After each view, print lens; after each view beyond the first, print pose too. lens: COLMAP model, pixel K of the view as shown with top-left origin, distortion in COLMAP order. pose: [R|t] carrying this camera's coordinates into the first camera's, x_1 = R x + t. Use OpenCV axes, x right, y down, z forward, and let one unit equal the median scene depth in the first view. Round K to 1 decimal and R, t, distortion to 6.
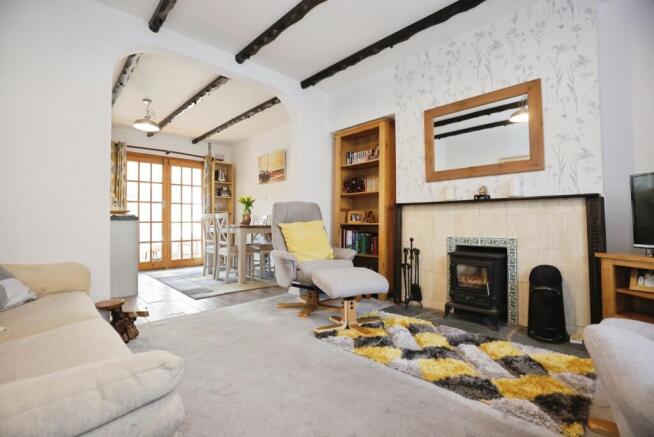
lens RADIAL K [[305.0, 0, 324.2], [0, 305.0, 212.6], [0, 0, 1]] dist [-0.021189, 0.002423]
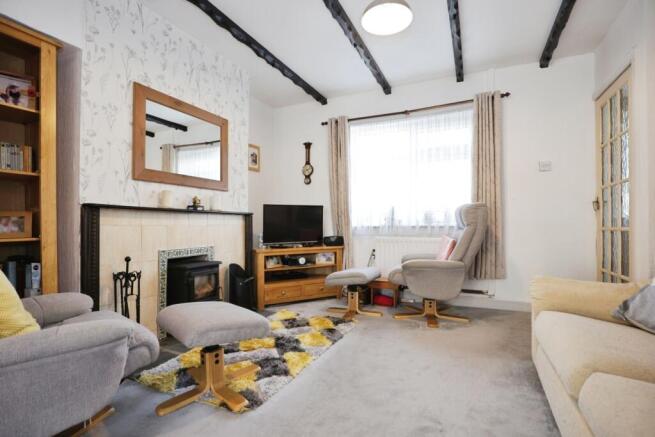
lens RADIAL K [[312.8, 0, 337.6], [0, 312.8, 226.8], [0, 0, 1]] dist [-0.011055, 0.001902]
pose [[-0.360609, 0.006801, 0.932692, -0.597950], [-0.015926, 0.999783, -0.013448, 0.018278], [-0.932581, -0.019703, -0.360423, 0.889583]]
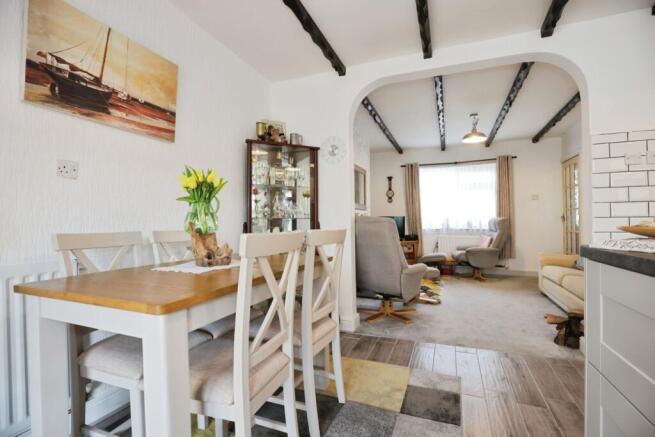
lens RADIAL K [[305.5, 0, 327.4], [0, 305.5, 219.5], [0, 0, 1]] dist [-0.021189, 0.002423]
pose [[-0.403582, 0.020382, 0.914716, -1.259600], [-0.016520, 0.999427, -0.029559, 0.000450], [-0.914794, -0.027041, -0.403014, 2.177180]]
